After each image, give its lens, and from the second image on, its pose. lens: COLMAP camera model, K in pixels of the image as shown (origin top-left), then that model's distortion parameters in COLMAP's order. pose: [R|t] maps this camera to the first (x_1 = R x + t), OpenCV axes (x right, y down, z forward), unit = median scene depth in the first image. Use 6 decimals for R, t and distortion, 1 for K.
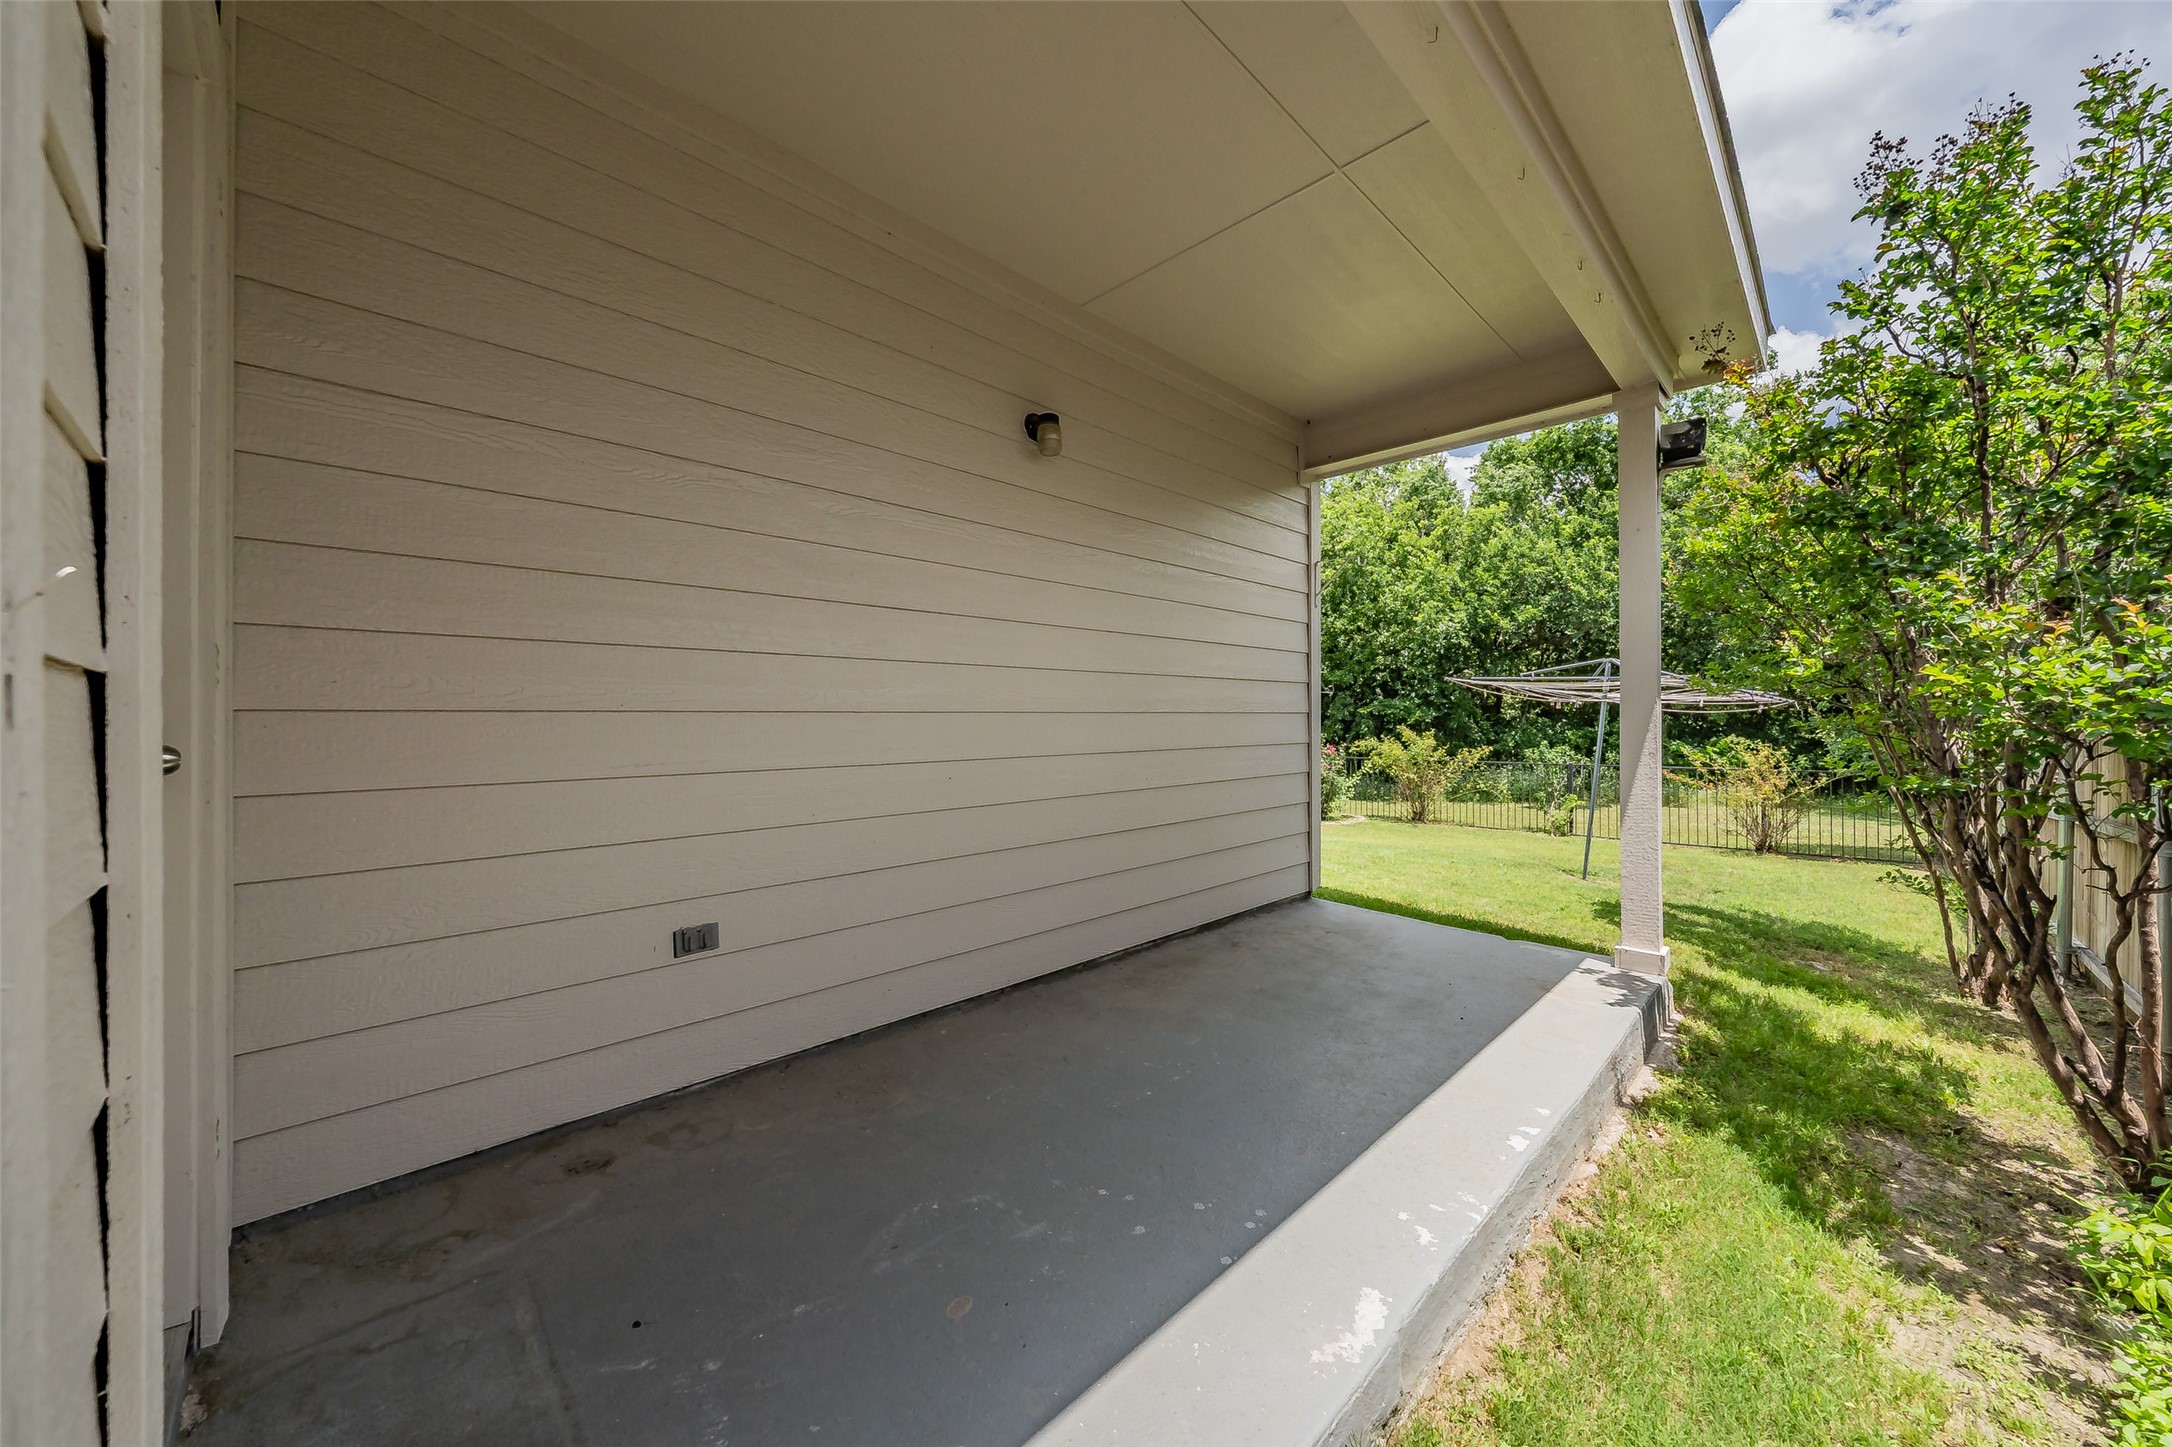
lens RADIAL K [[778.2, 0, 1106.9], [0, 778.2, 720.9], [0, 0, 1]] dist [-0.000026, 0.000008]
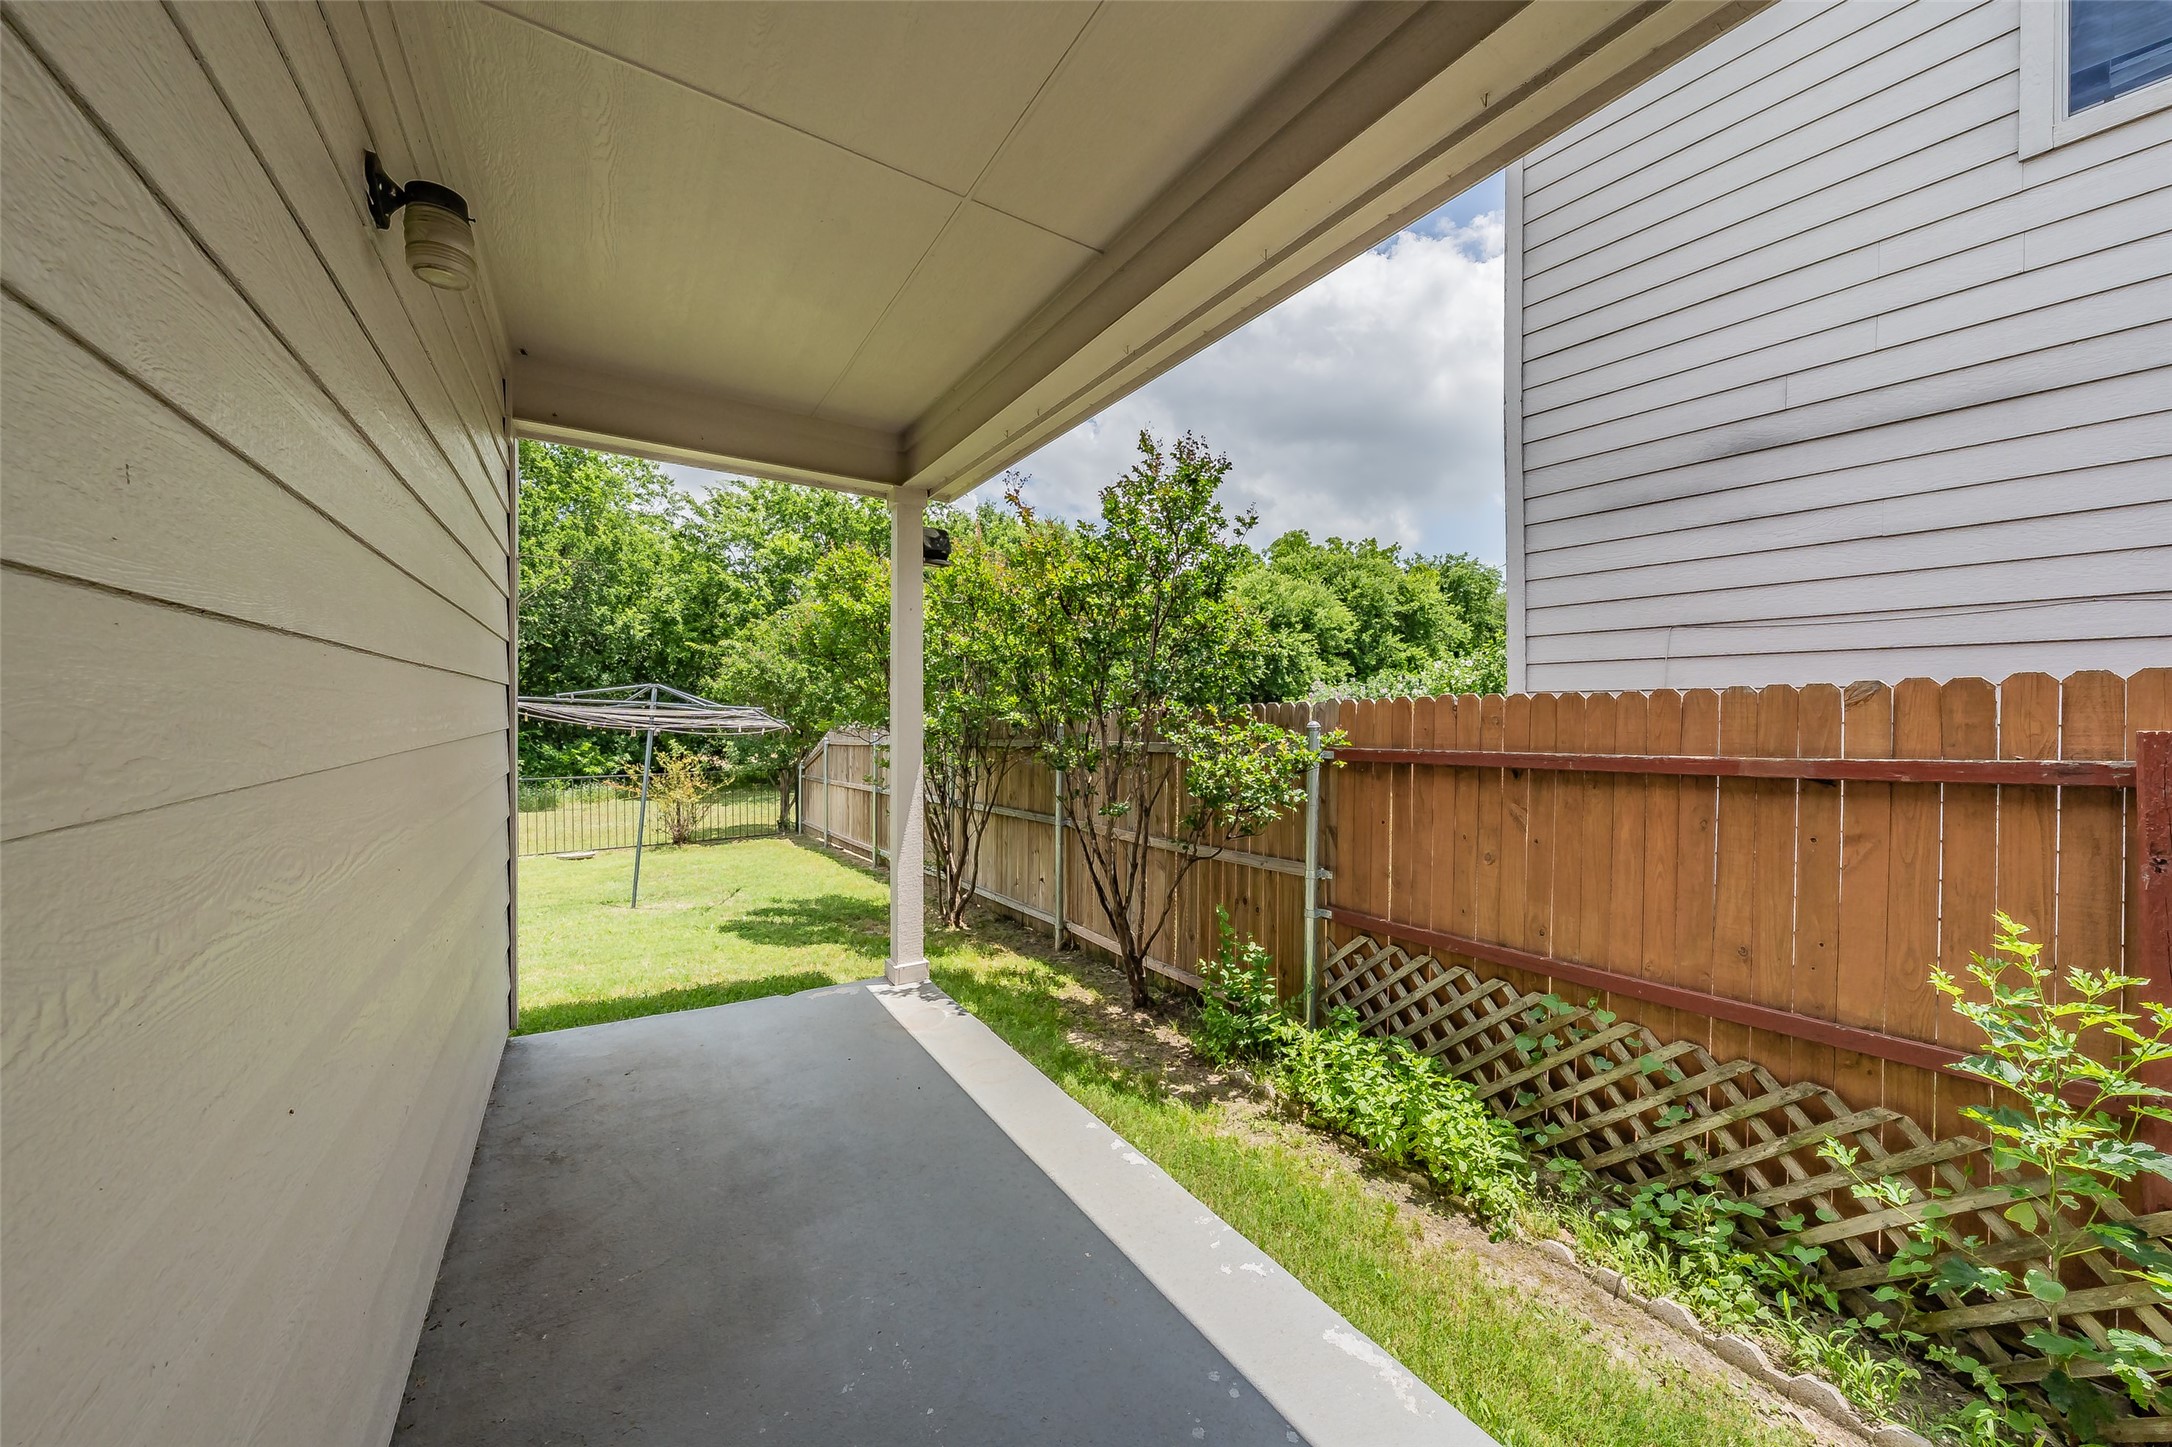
lens RADIAL K [[748.3, 0, 1086.0], [0, 748.3, 723.5], [0, 0, 1]] dist [-0.000825, -0.000078]
pose [[0.224310, -0.011088, 0.974455, -0.120775], [-0.002026, 0.999928, 0.011844, -0.028358], [-0.974516, -0.004631, 0.224272, 0.161678]]
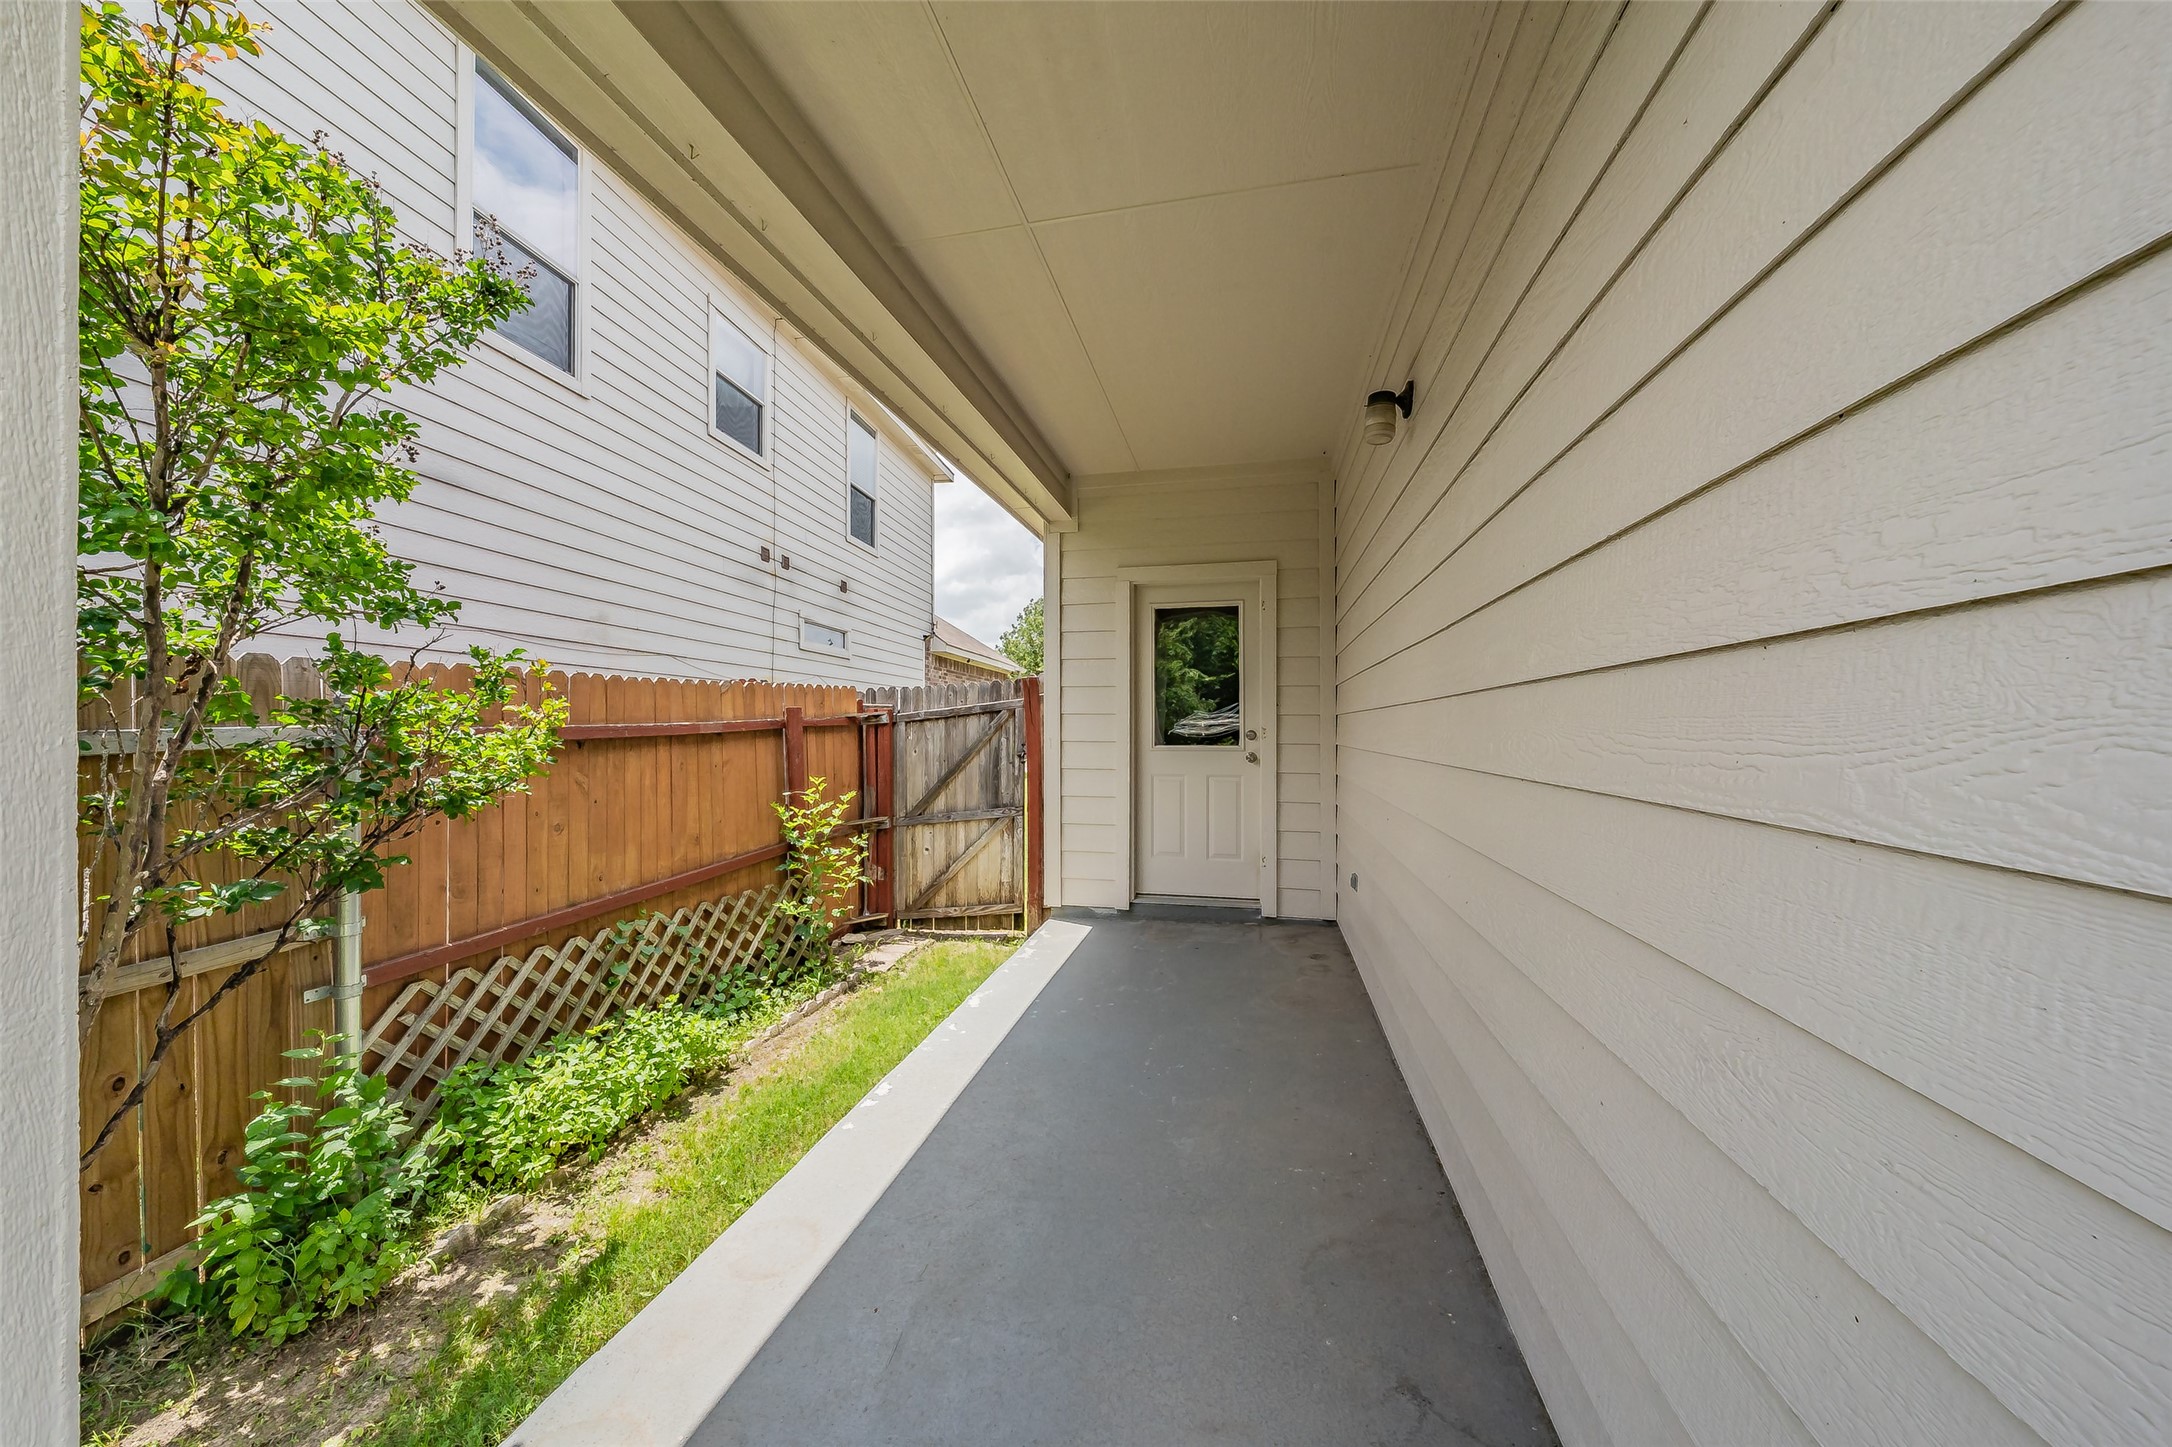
lens RADIAL K [[748.3, 0, 1086.0], [0, 748.3, 723.5], [0, 0, 1]] dist [-0.000825, -0.000078]
pose [[-0.851191, 0.002288, -0.524851, 0.181277], [0.001674, 0.999997, 0.001644, -0.015602], [0.524853, 0.000520, -0.851192, 0.451015]]
